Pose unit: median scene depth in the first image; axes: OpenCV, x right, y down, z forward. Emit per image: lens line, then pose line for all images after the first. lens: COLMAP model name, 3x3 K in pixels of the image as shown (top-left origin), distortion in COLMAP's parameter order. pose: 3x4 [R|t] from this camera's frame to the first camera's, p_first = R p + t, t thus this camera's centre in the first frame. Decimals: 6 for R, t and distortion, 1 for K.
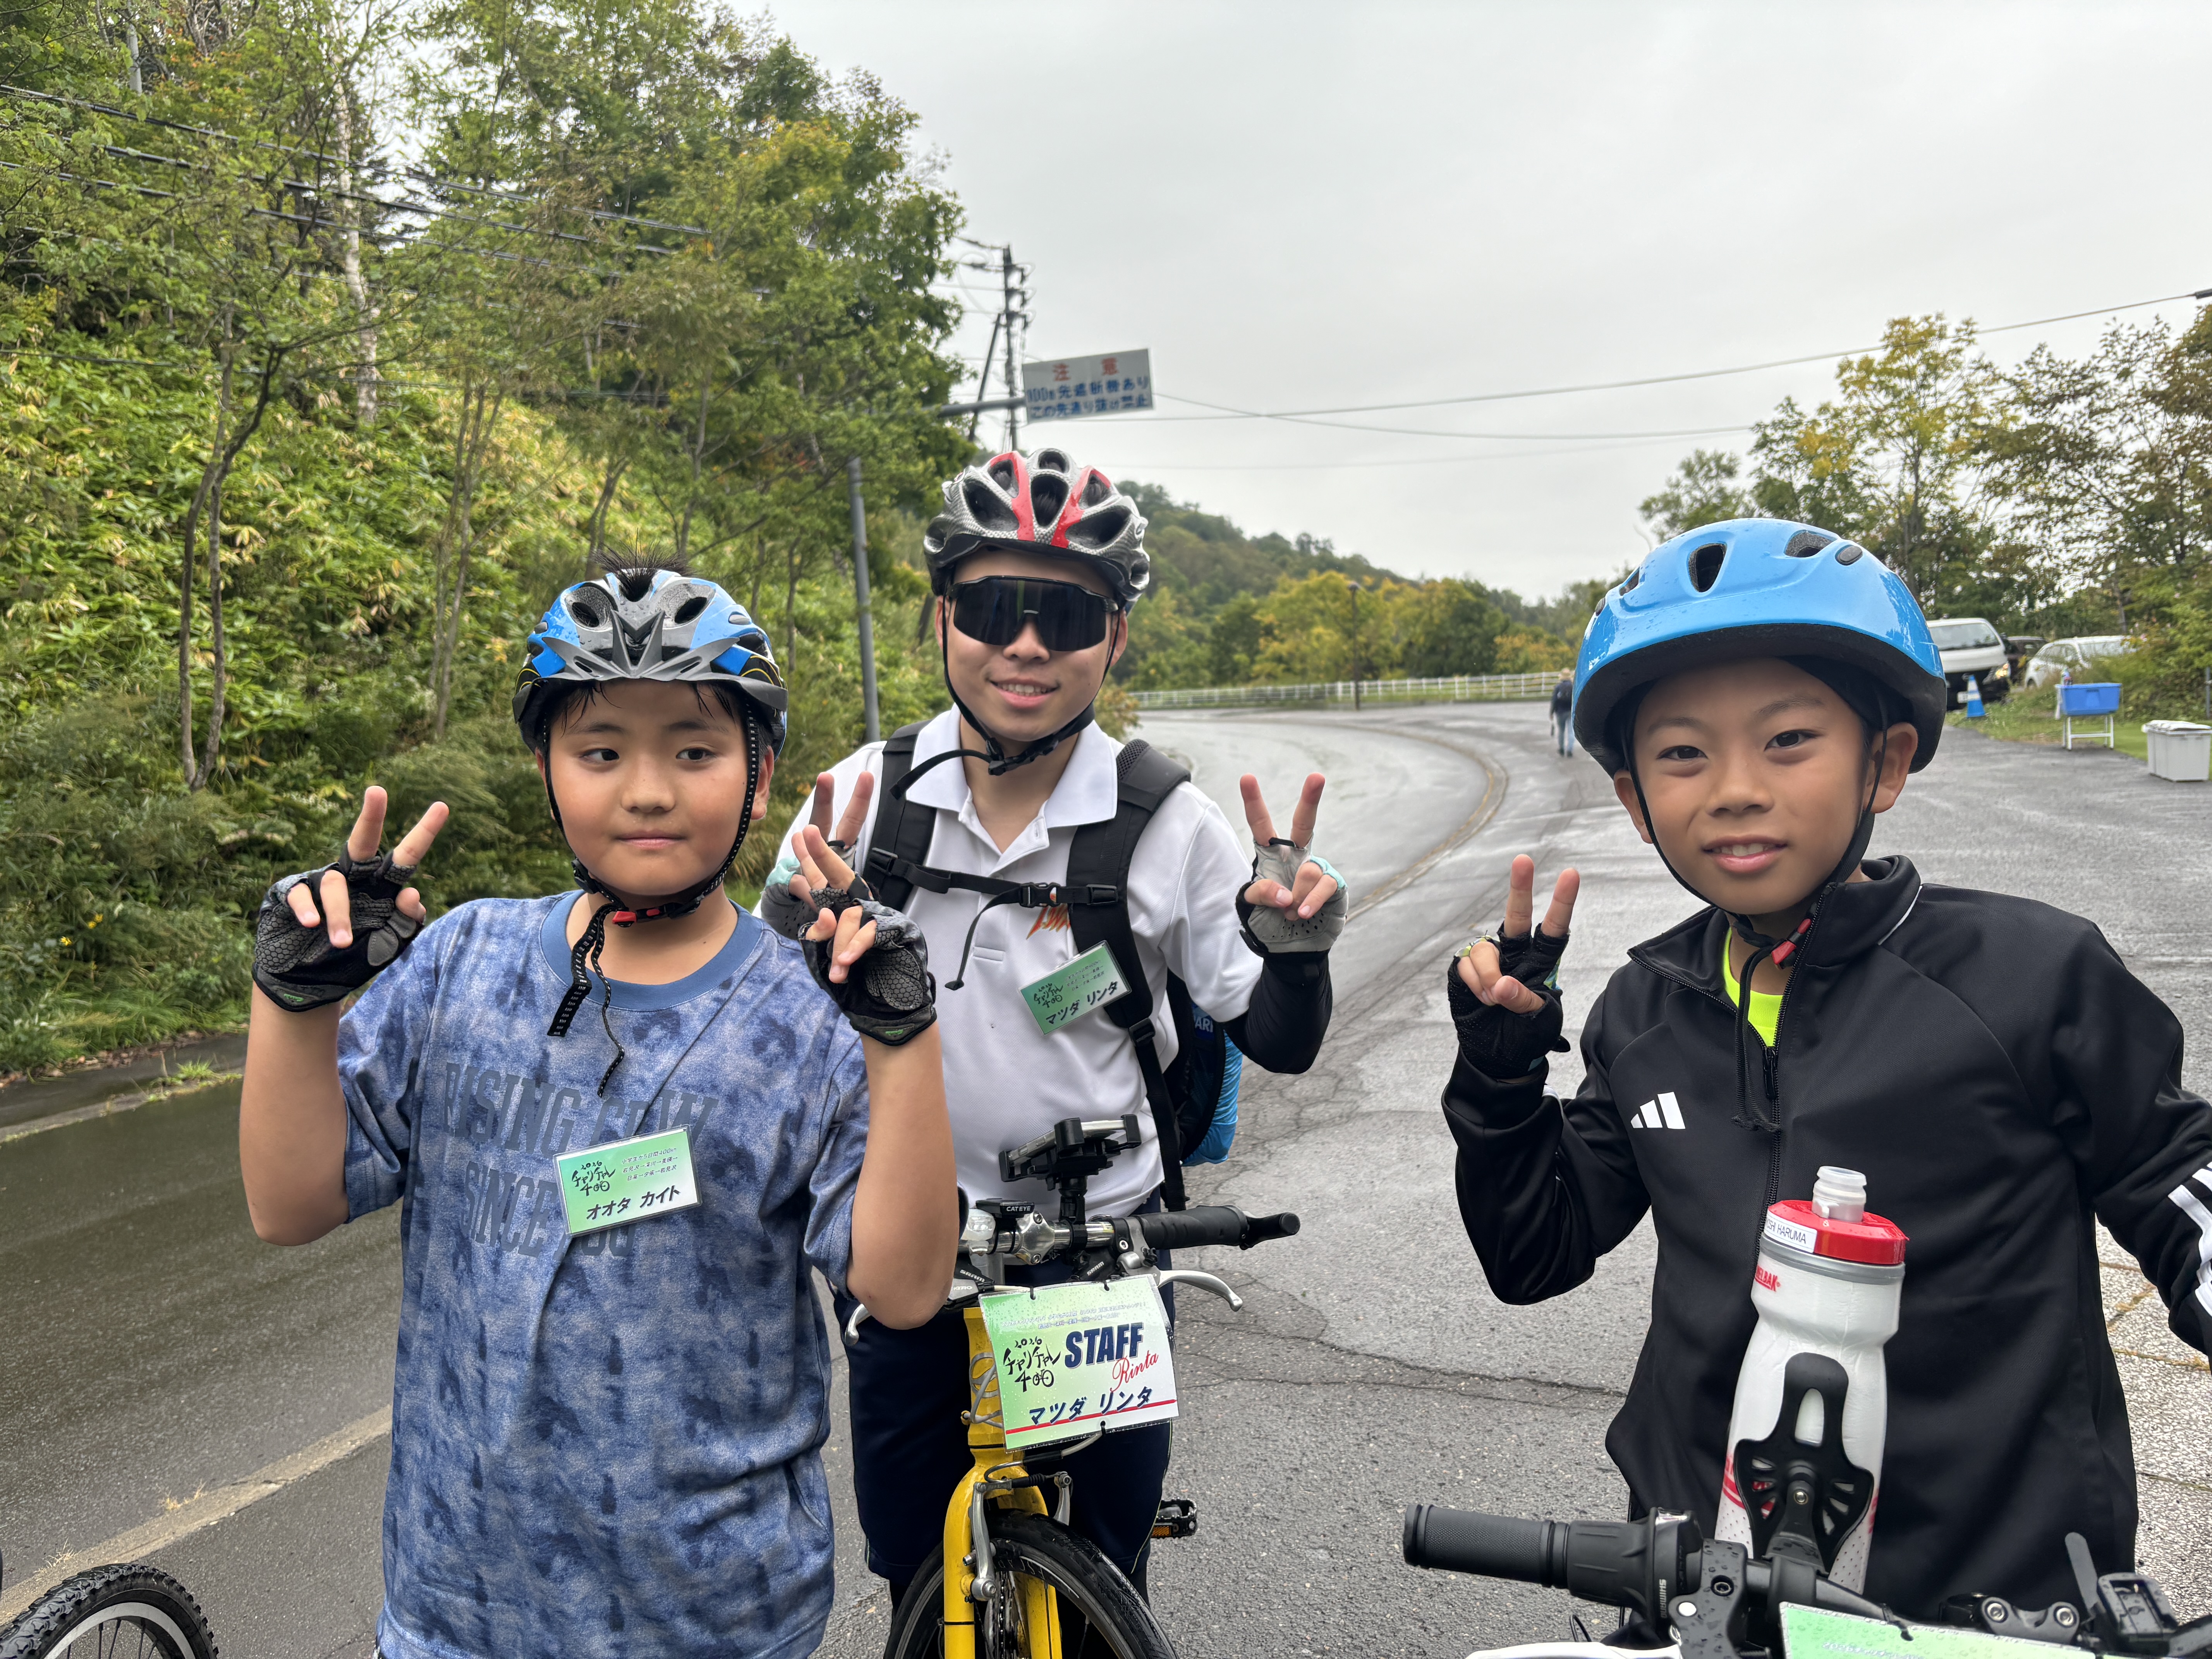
lens RADIAL K [[1675.1, 0, 1116.5], [0, 1675.1, 830.4], [0, 0, 1]] dist [0.033642, -0.042059]
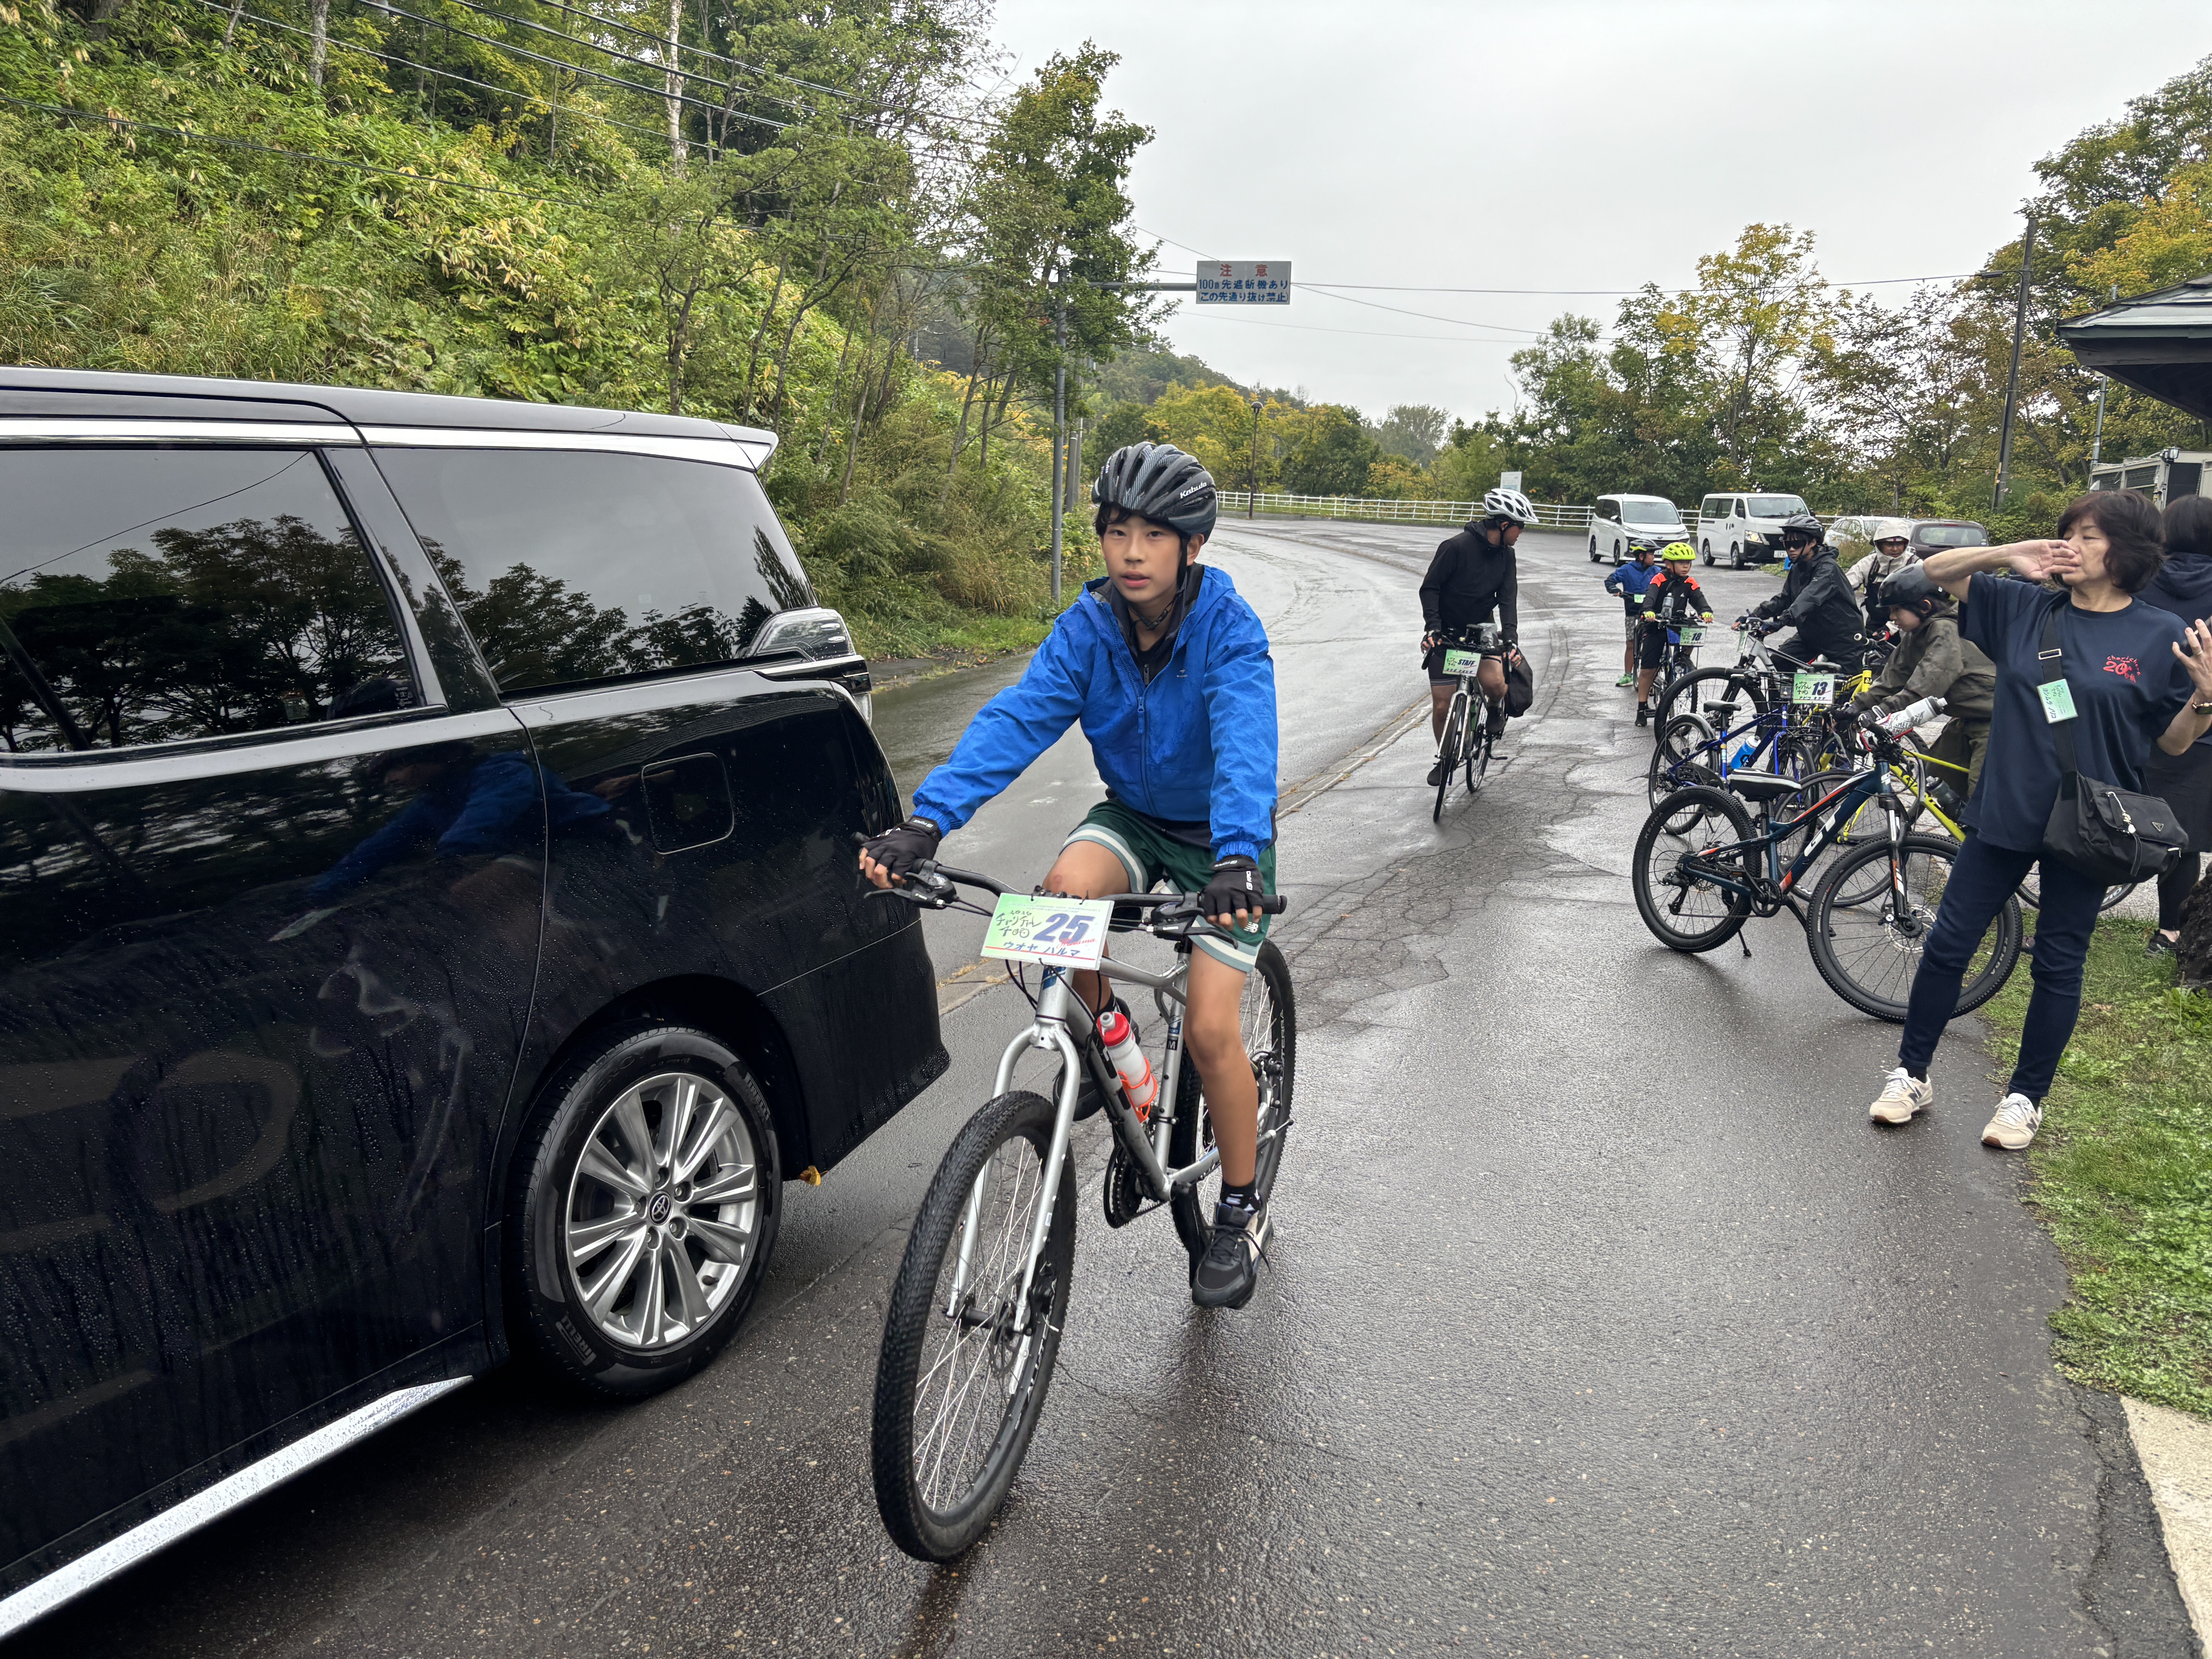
lens RADIAL K [[1675.1, 0, 1085.2], [0, 1675.1, 820.7], [0, 0, 1]] dist [0.033642, -0.042059]
pose [[0.991288, 0.068861, 0.112282, -0.100078], [-0.081729, 0.990073, 0.114350, 0.012685], [-0.103293, -0.122530, 0.987075, -0.161797]]
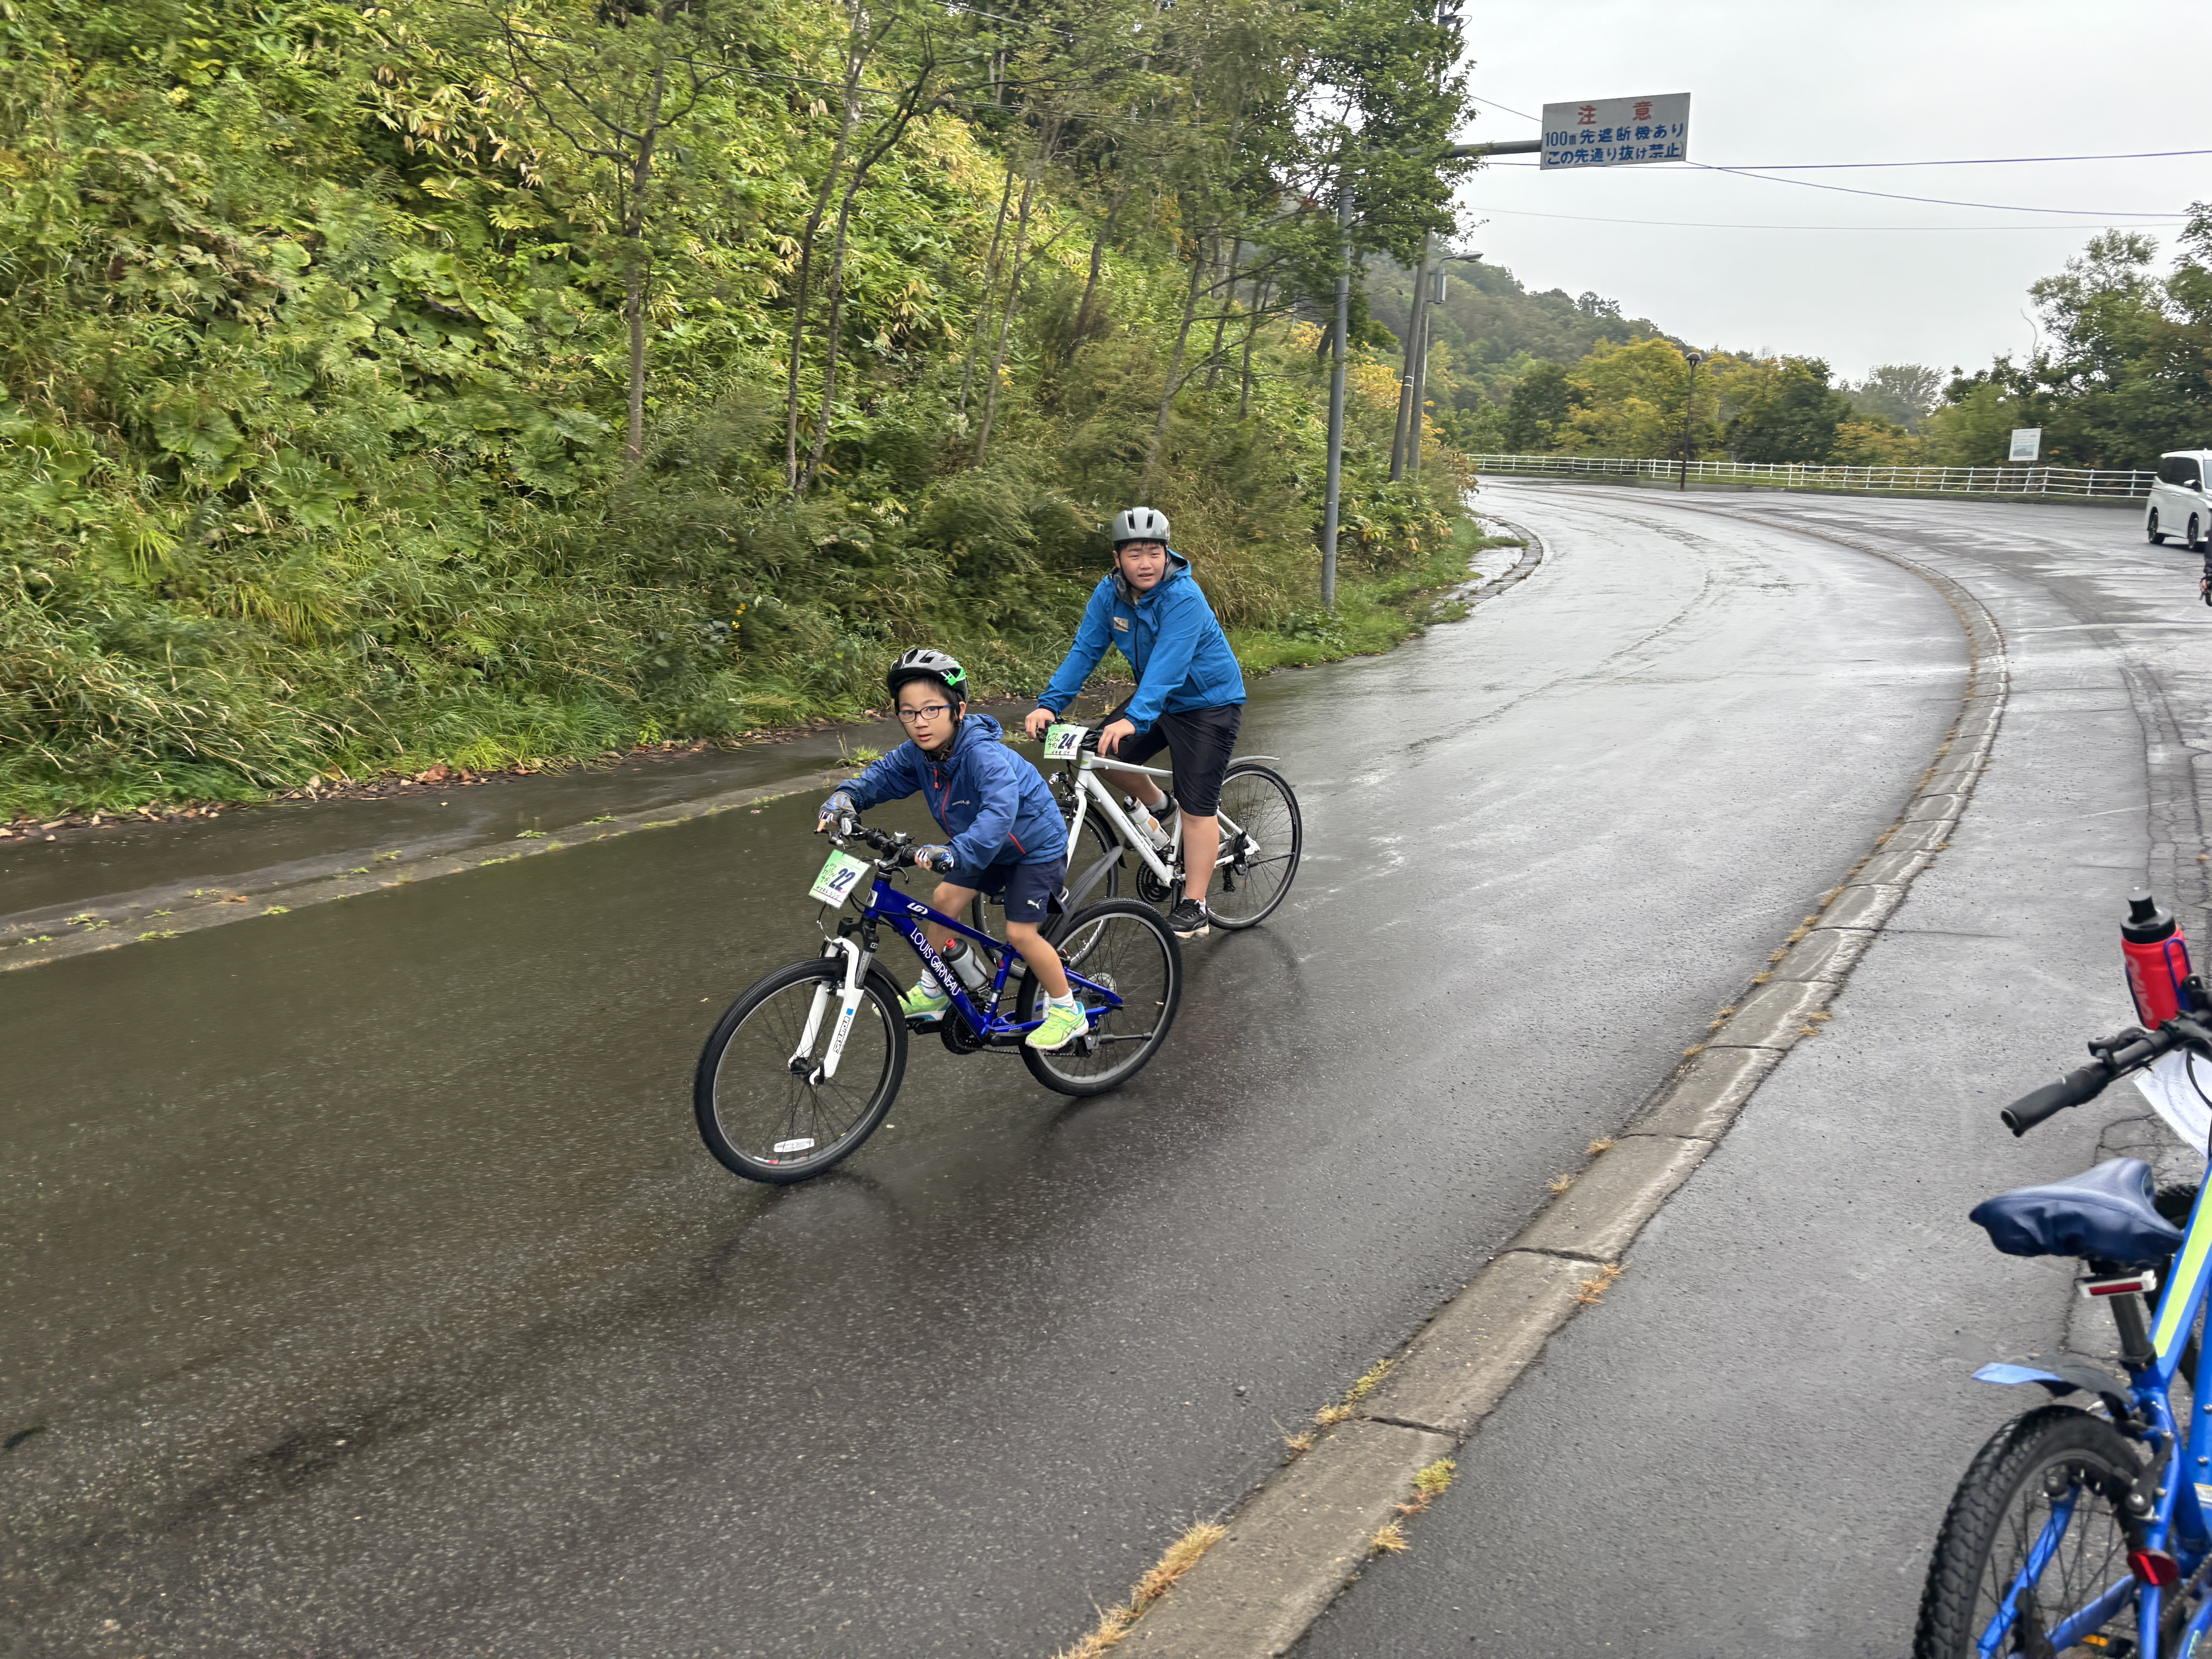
lens RADIAL K [[1675.1, 0, 1096.4], [0, 1675.1, 808.4], [0, 0, 1]] dist [0.033642, -0.042059]
pose [[0.986005, 0.103793, -0.130464, -0.051018], [-0.085413, 0.986553, 0.139344, 0.002186], [0.143173, -0.126251, 0.981612, -0.010540]]
